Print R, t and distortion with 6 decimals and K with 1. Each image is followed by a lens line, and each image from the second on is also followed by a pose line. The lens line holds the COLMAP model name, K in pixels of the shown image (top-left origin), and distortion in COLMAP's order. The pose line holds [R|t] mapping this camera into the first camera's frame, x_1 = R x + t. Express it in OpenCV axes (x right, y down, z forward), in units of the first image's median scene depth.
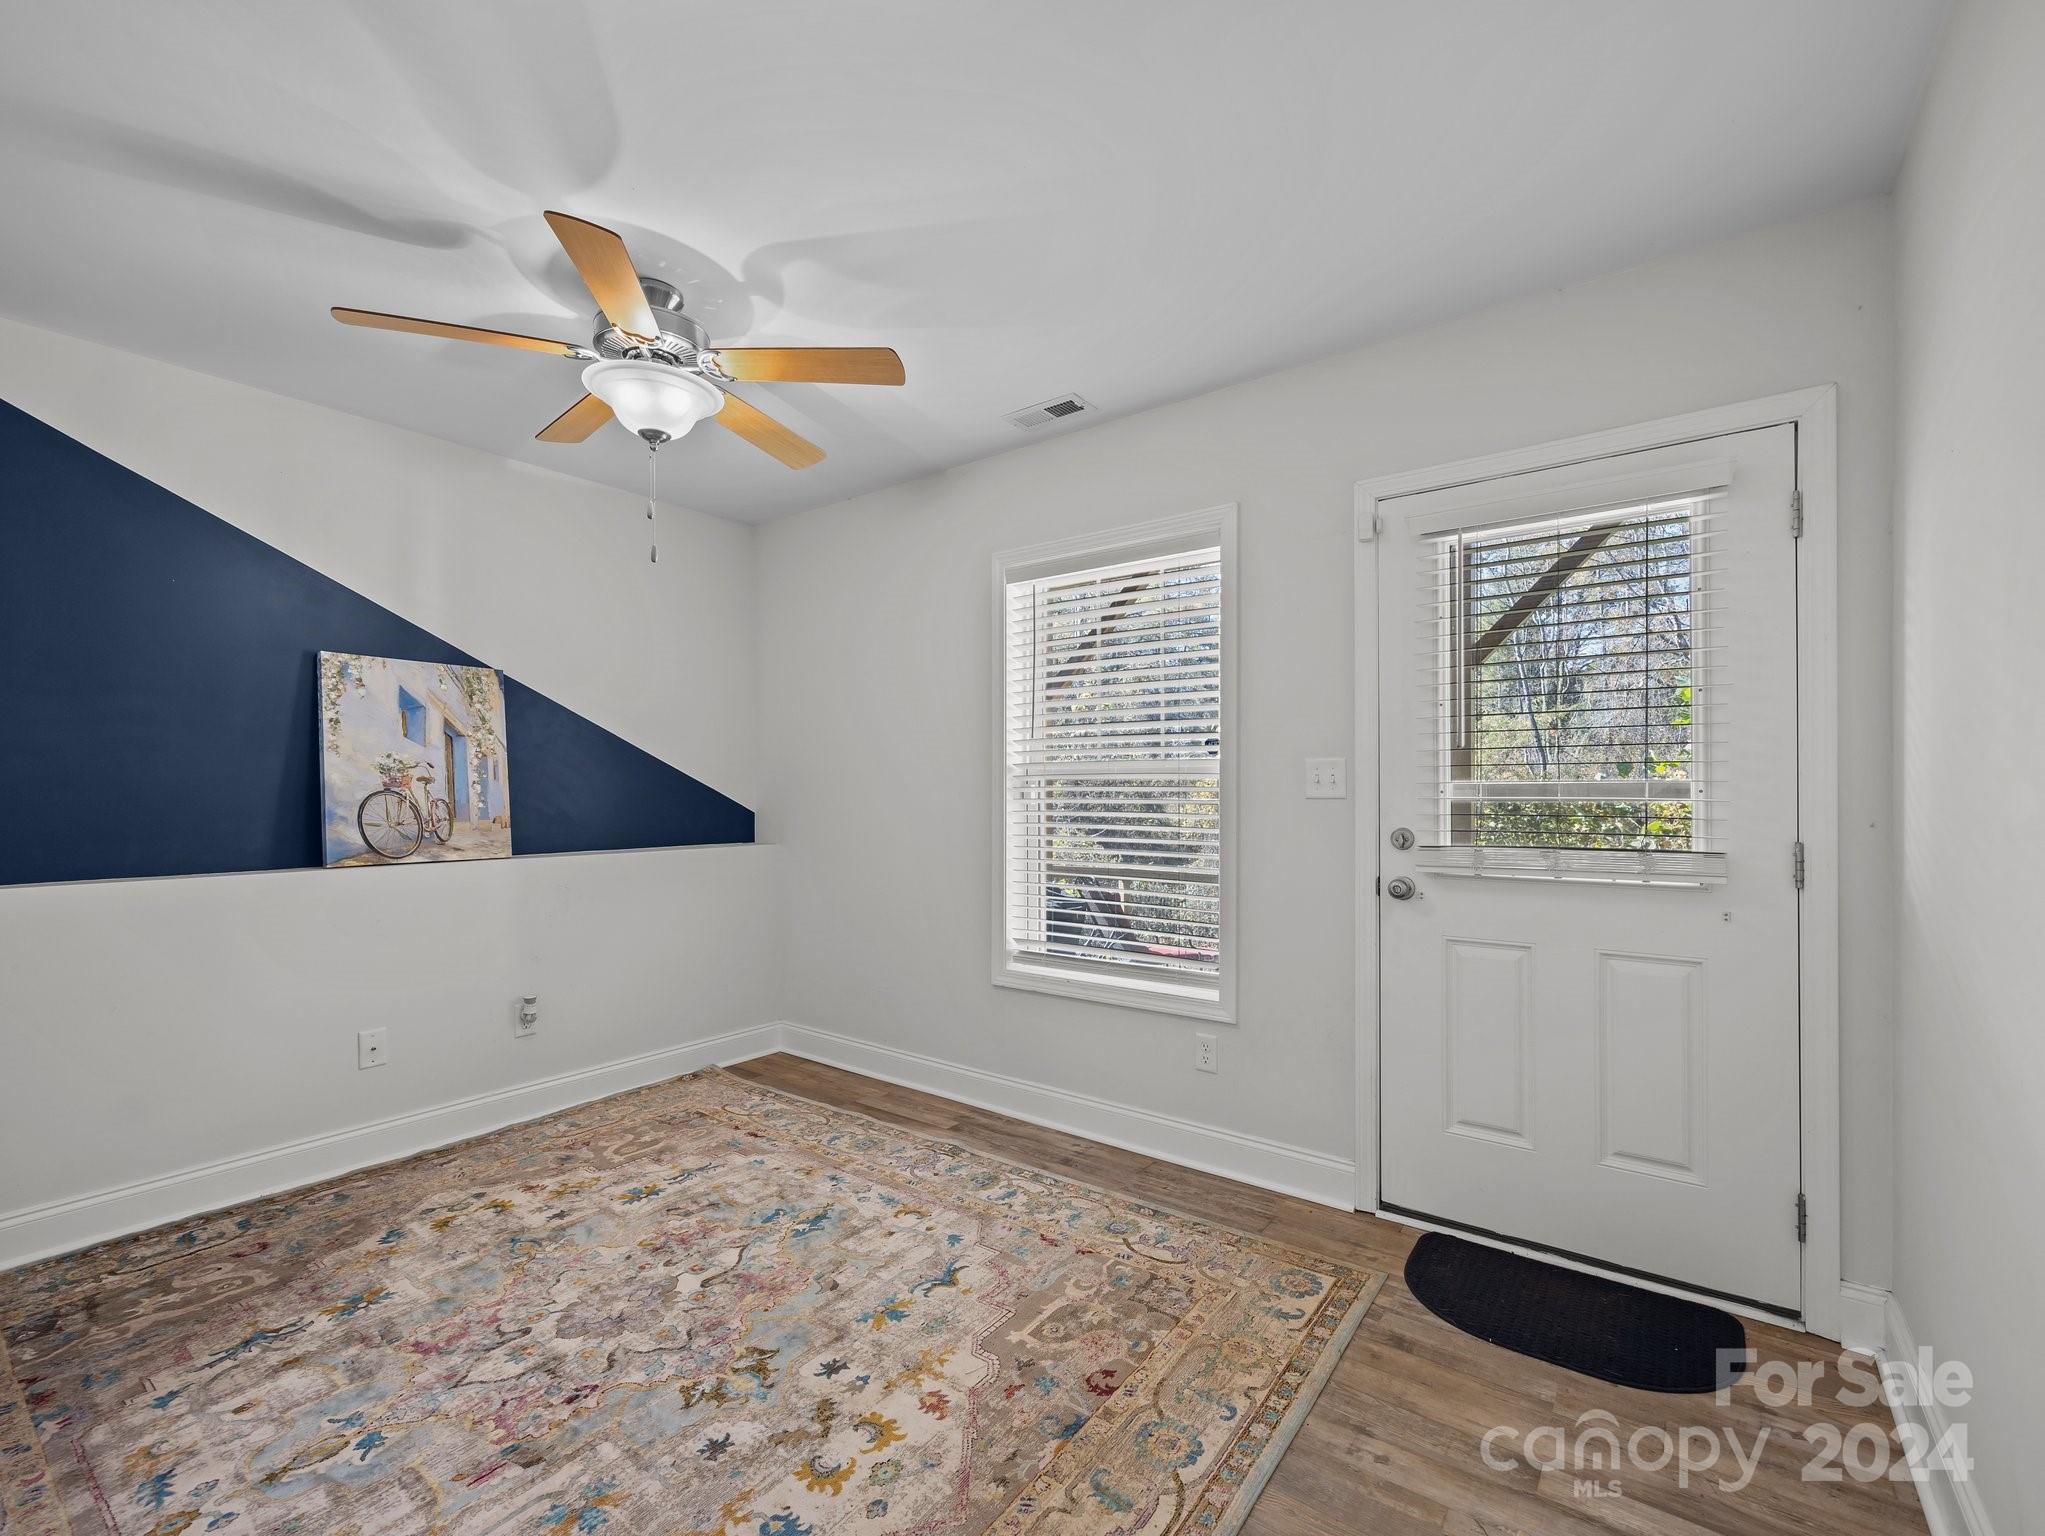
lens RADIAL K [[878.8, 0, 1024.9], [0, 878.8, 782.2], [0, 0, 1]] dist [0.000790, -0.000552]
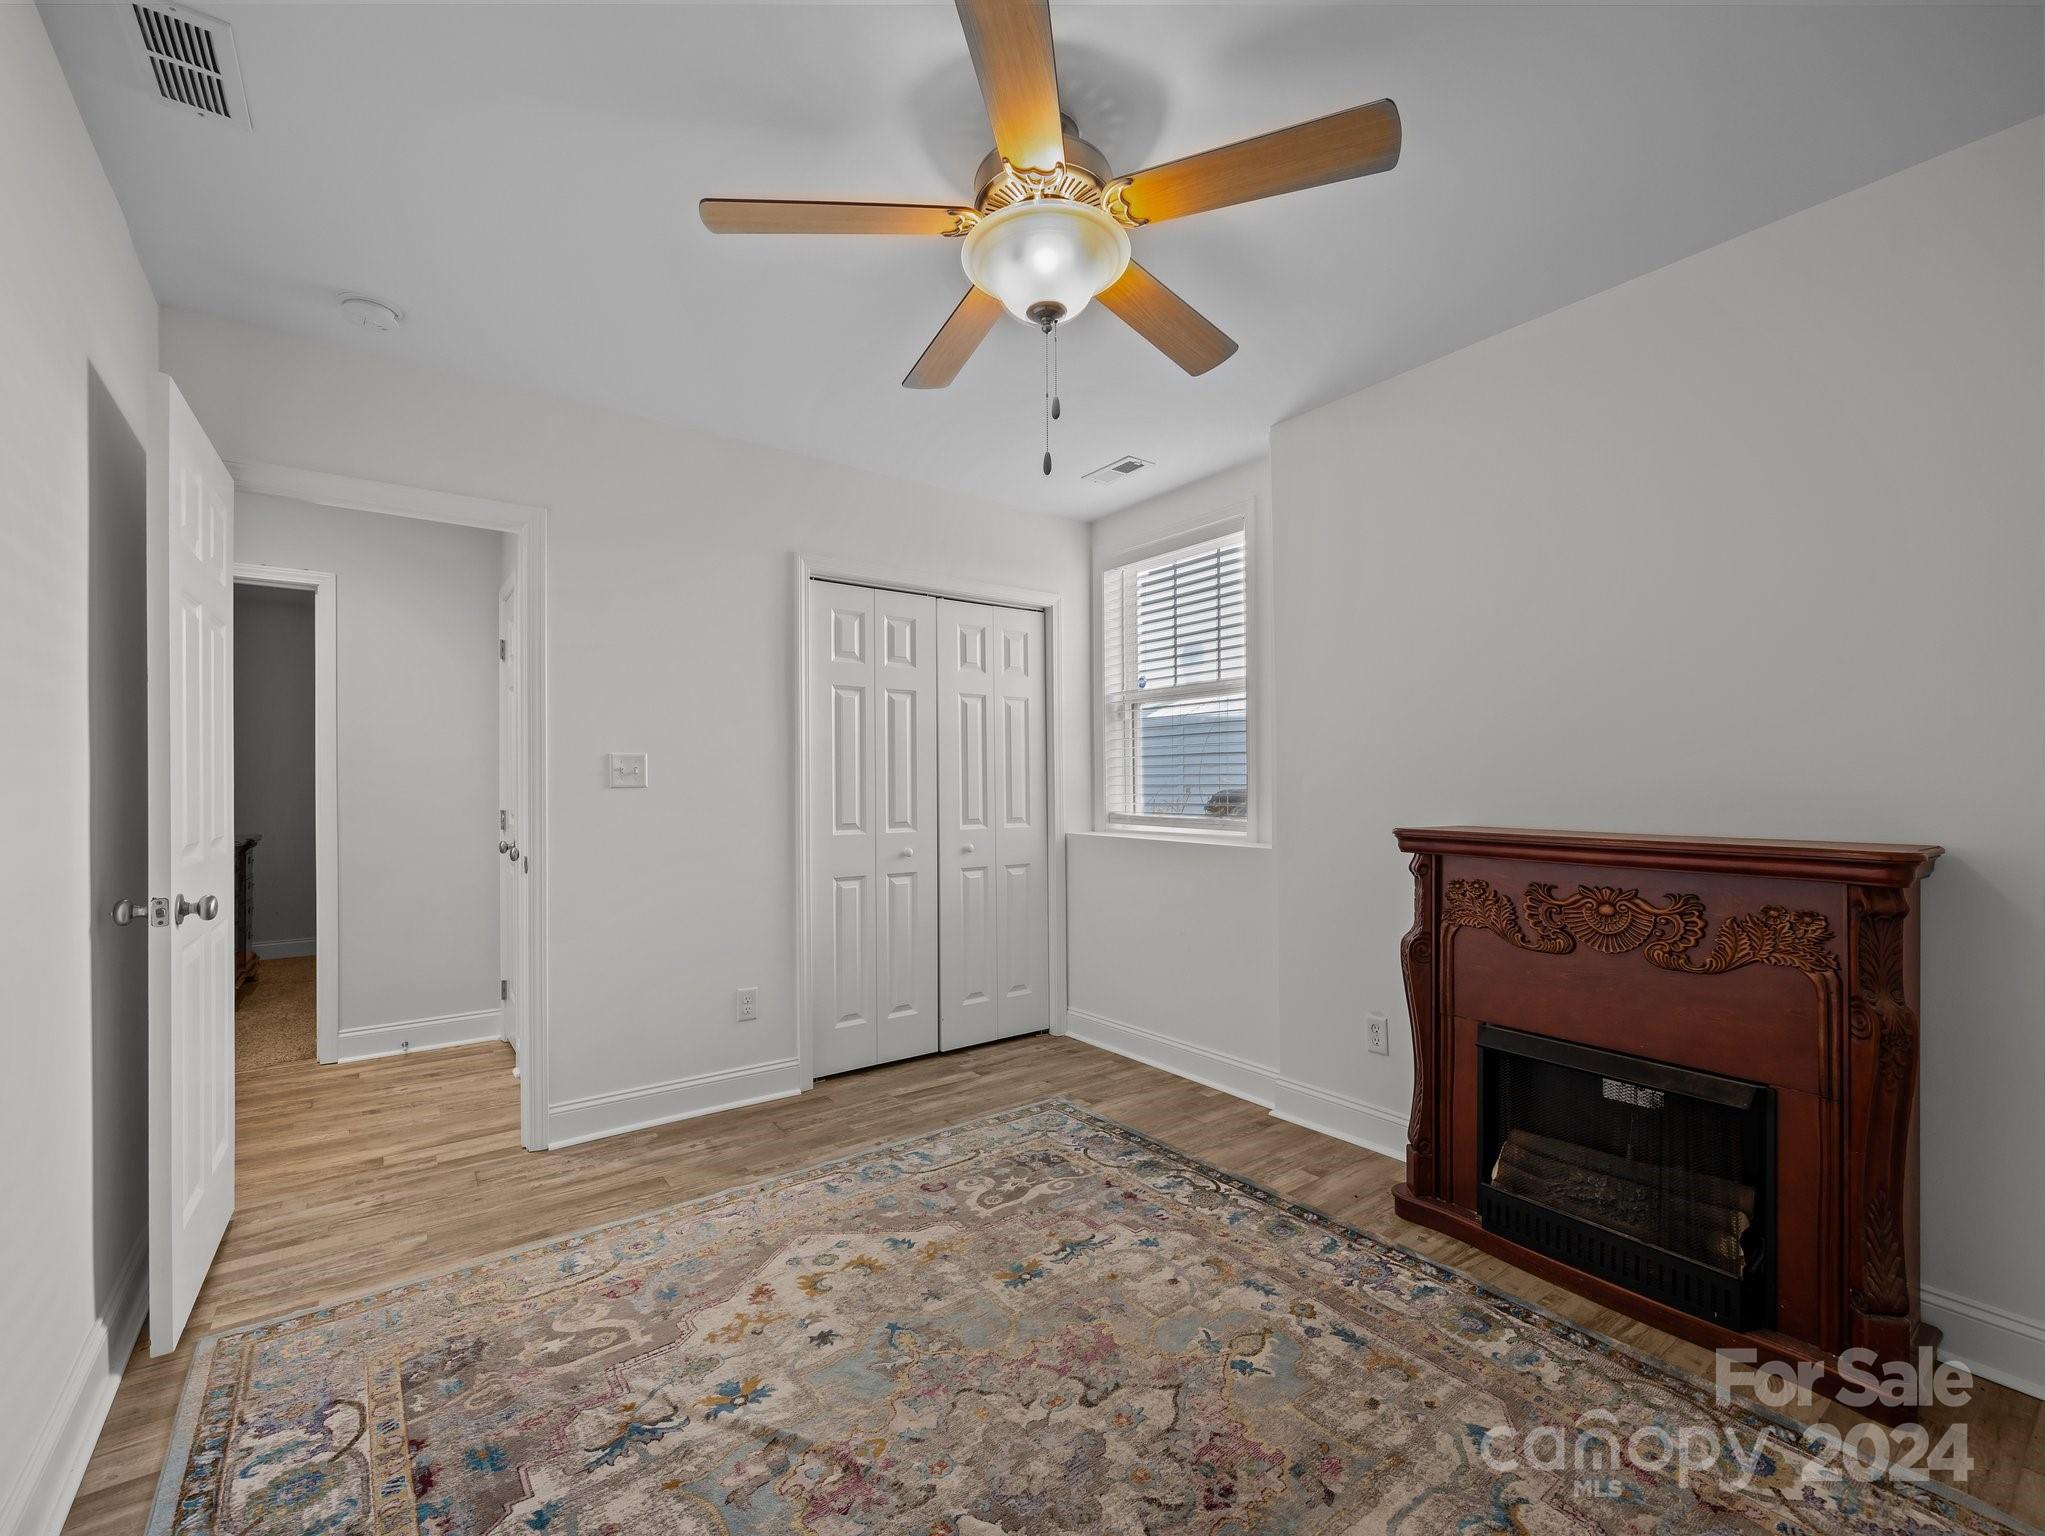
lens RADIAL K [[878.8, 0, 1024.9], [0, 878.8, 782.2], [0, 0, 1]] dist [0.000790, -0.000552]
pose [[0.958330, 0.000045, -0.285663, -0.186314], [0.005695, 0.999798, 0.019264, -0.000915], [0.285606, -0.020088, 0.958136, 0.213373]]
